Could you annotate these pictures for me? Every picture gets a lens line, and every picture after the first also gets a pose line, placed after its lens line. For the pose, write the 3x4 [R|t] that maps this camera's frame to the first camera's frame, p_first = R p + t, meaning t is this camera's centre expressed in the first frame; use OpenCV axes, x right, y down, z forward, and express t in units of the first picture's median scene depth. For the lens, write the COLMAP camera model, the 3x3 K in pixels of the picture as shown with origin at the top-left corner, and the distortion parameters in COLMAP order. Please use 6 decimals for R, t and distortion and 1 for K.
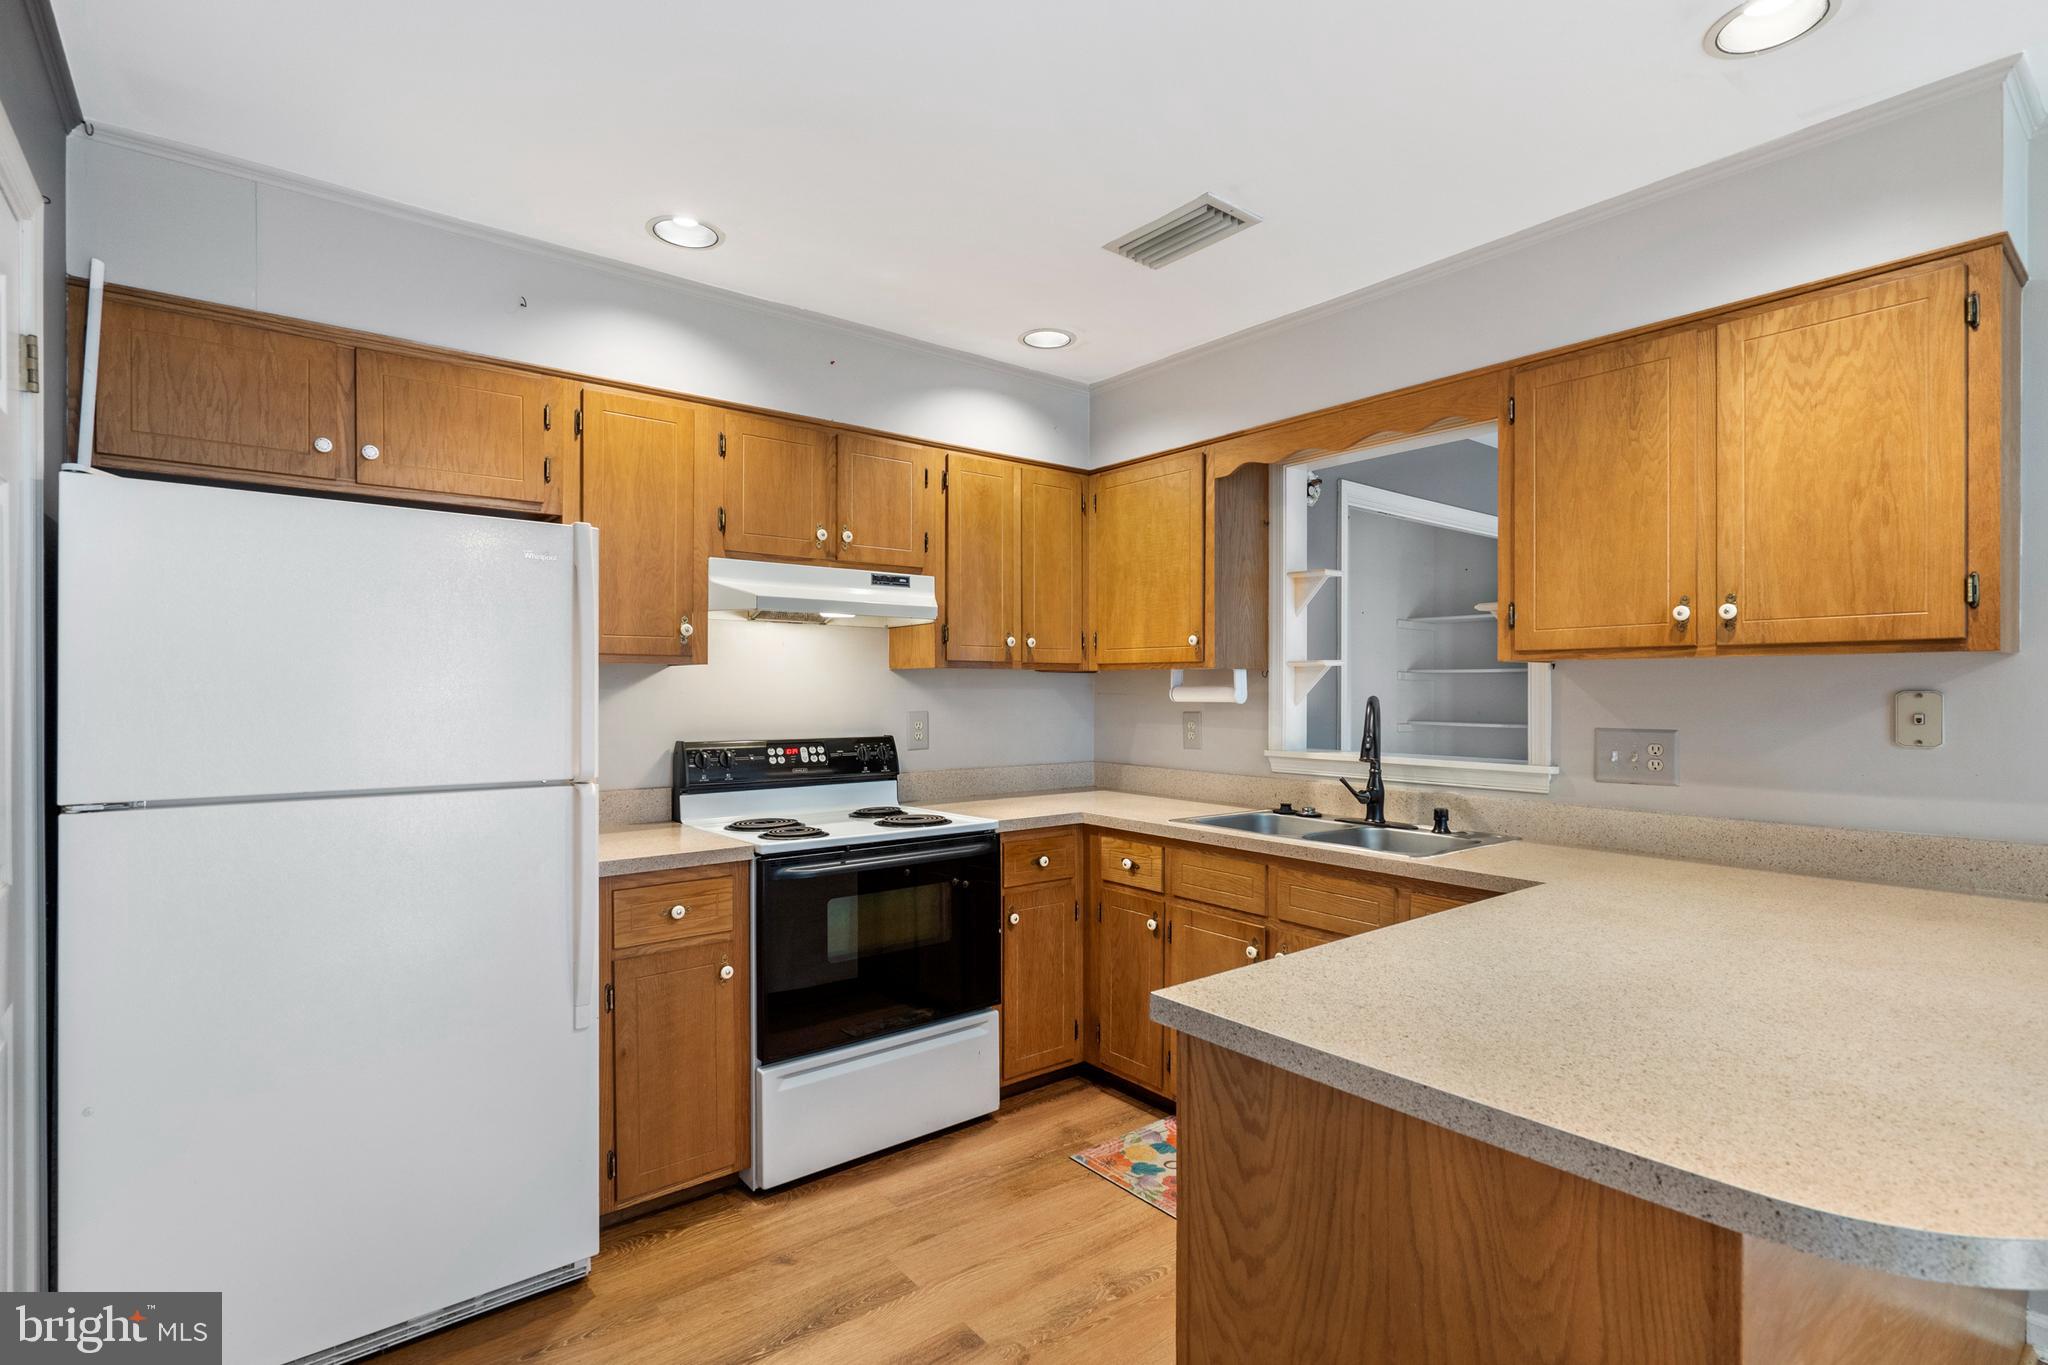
lens RADIAL K [[966.9, 0, 1029.9], [0, 966.9, 691.4], [0, 0, 1]] dist [-0.008976, 0.003939]
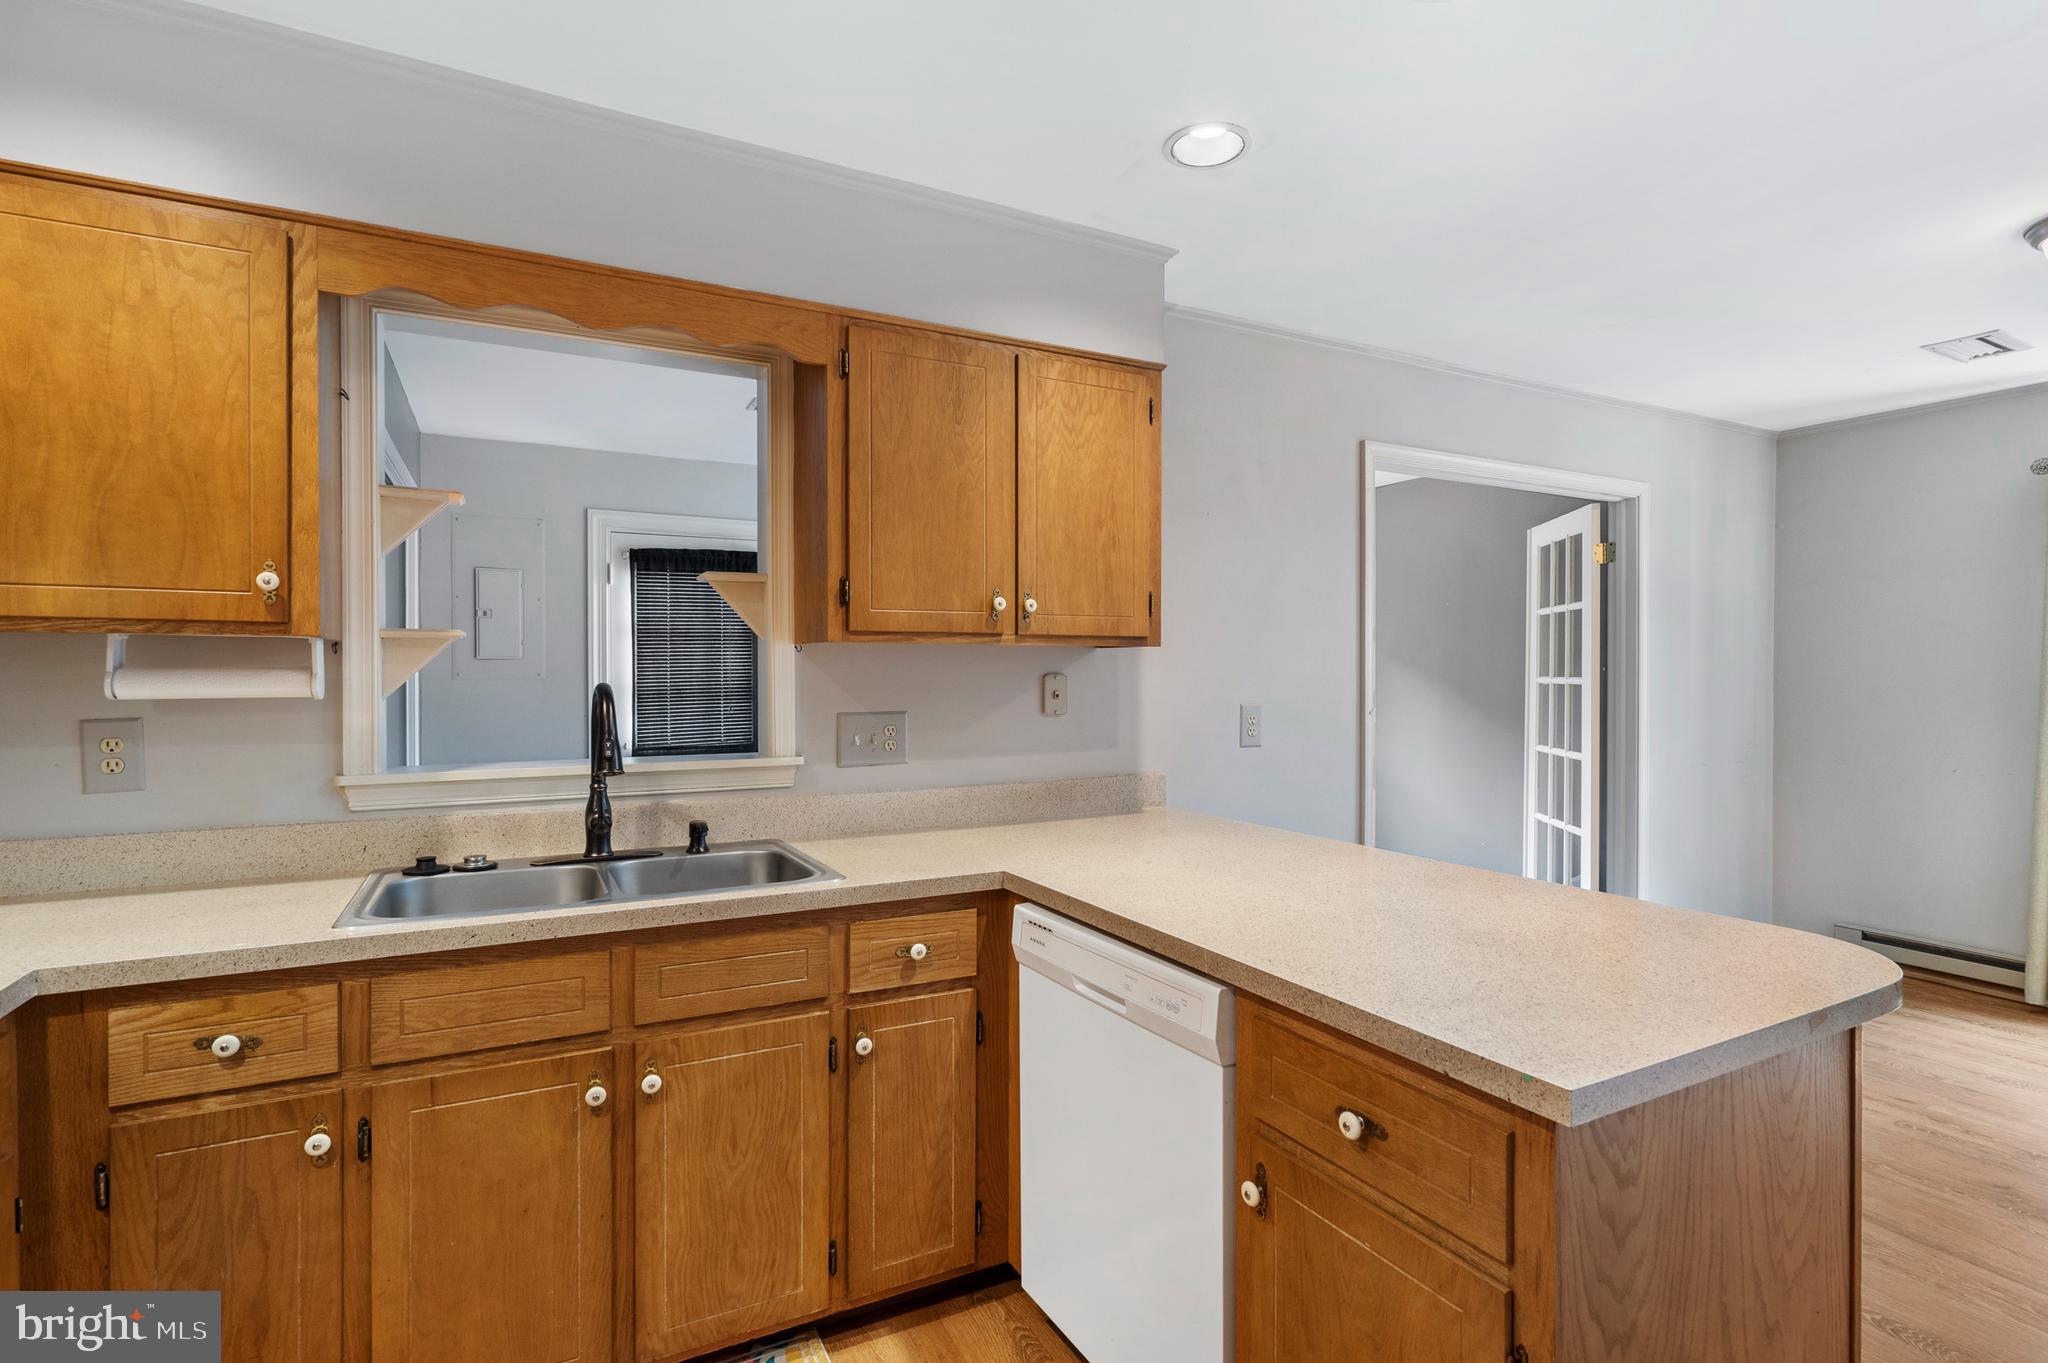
lens RADIAL K [[966.9, 0, 1004.2], [0, 966.9, 675.8], [0, 0, 1]] dist [-0.008976, 0.003939]
pose [[0.199469, -0.004374, 0.979894, -0.334383], [0.003168, 0.999988, 0.003819, -0.002521], [-0.979899, 0.002343, 0.199481, 0.634411]]
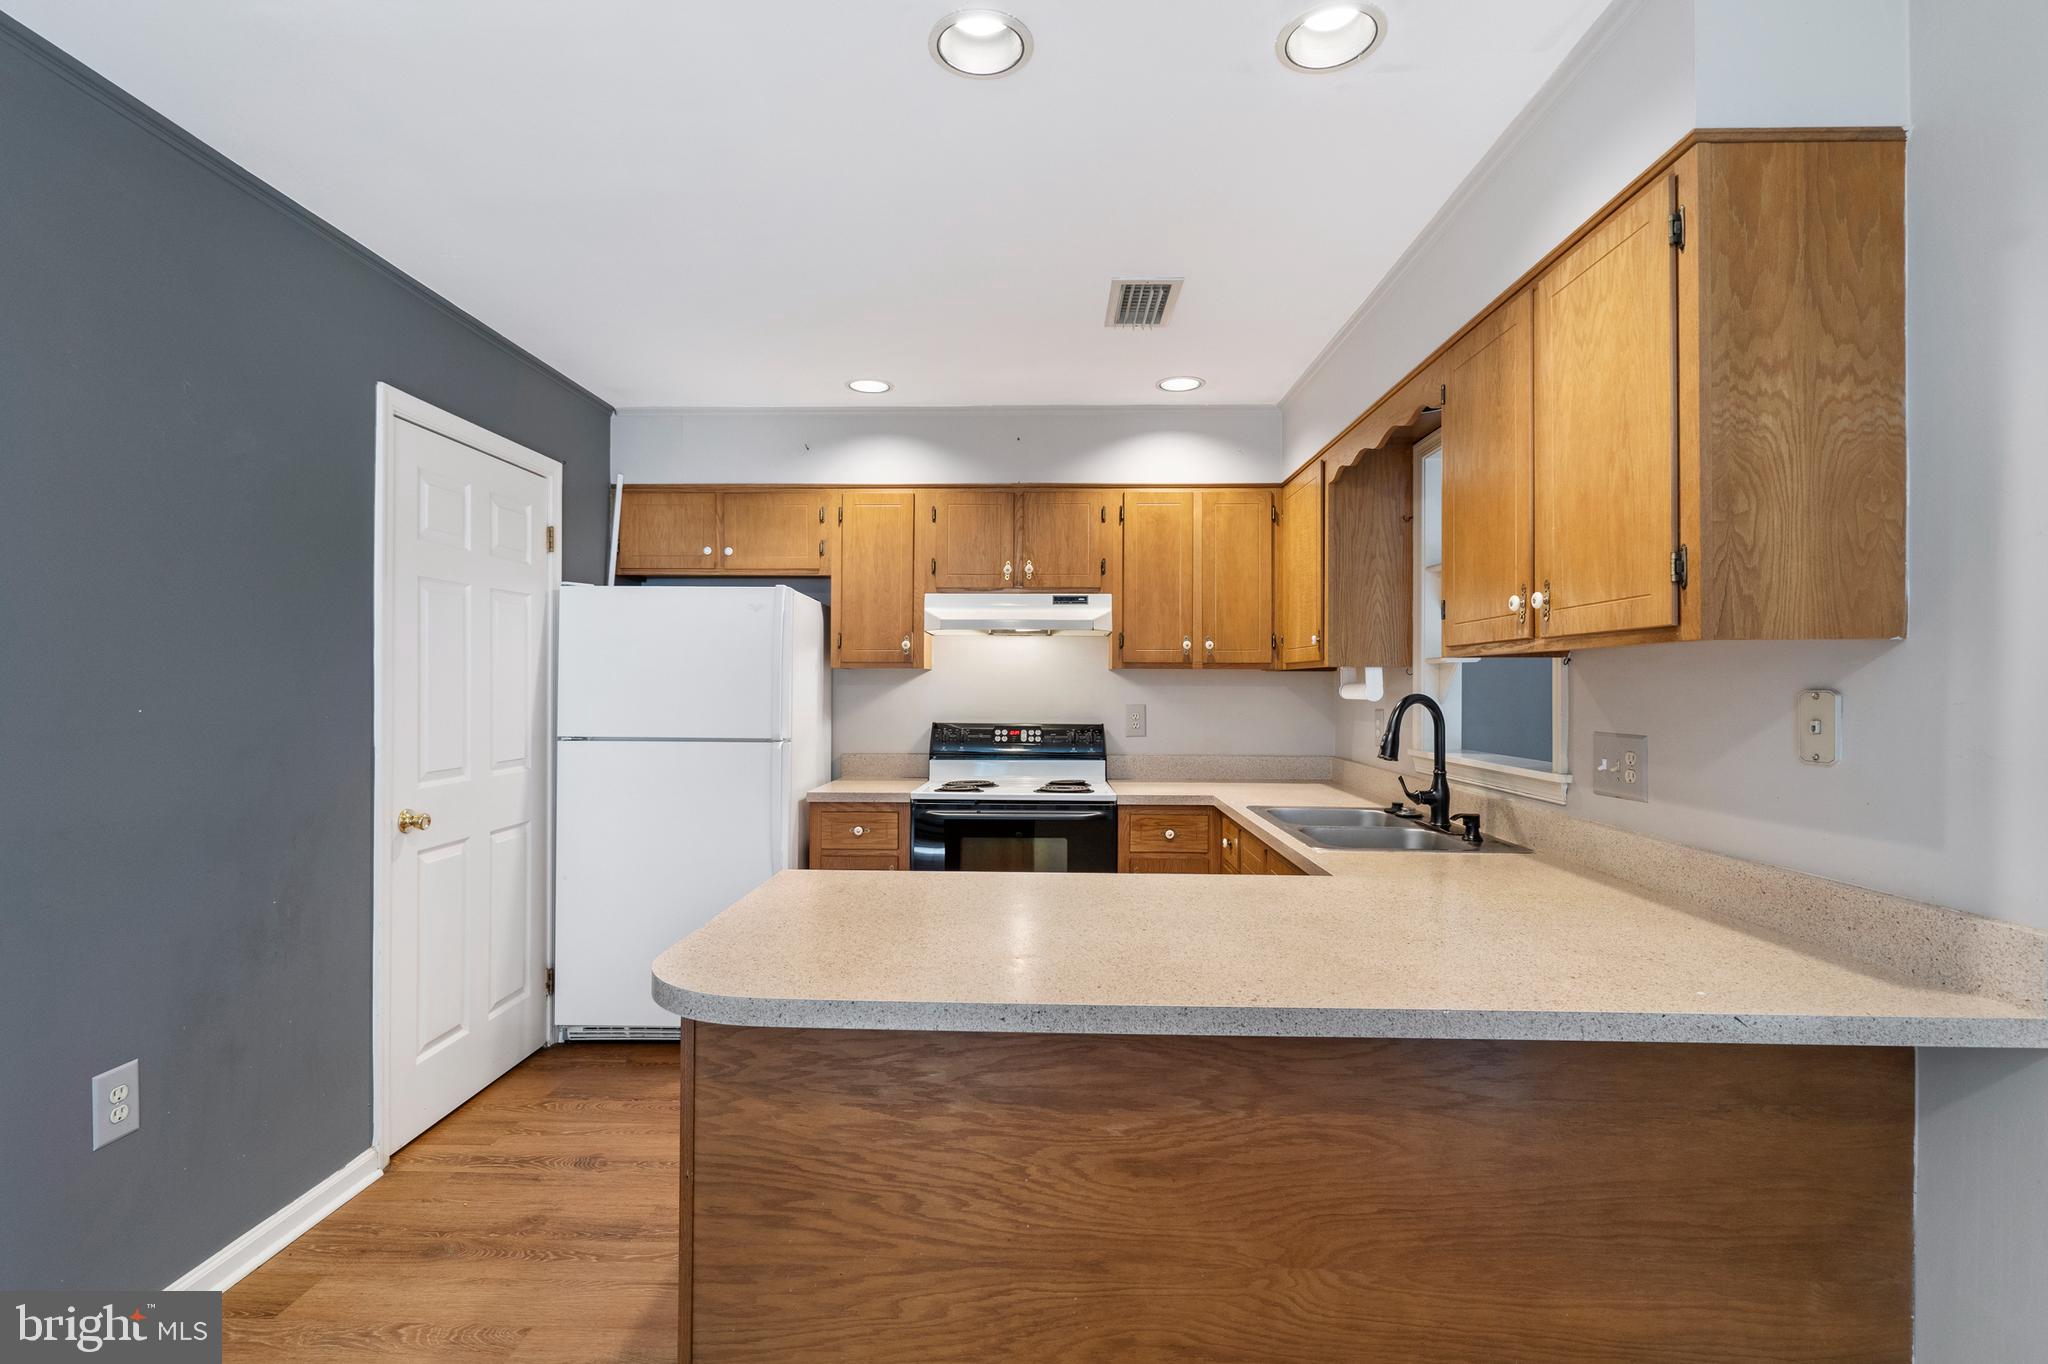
lens RADIAL K [[966.9, 0, 1022.9], [0, 966.9, 680.8], [0, 0, 1]] dist [-0.008976, 0.003939]
pose [[0.758593, -0.001087, -0.651564, 0.748983], [-0.005077, 0.999958, -0.007579, 0.000934], [0.651546, 0.009058, 0.758555, 0.004287]]
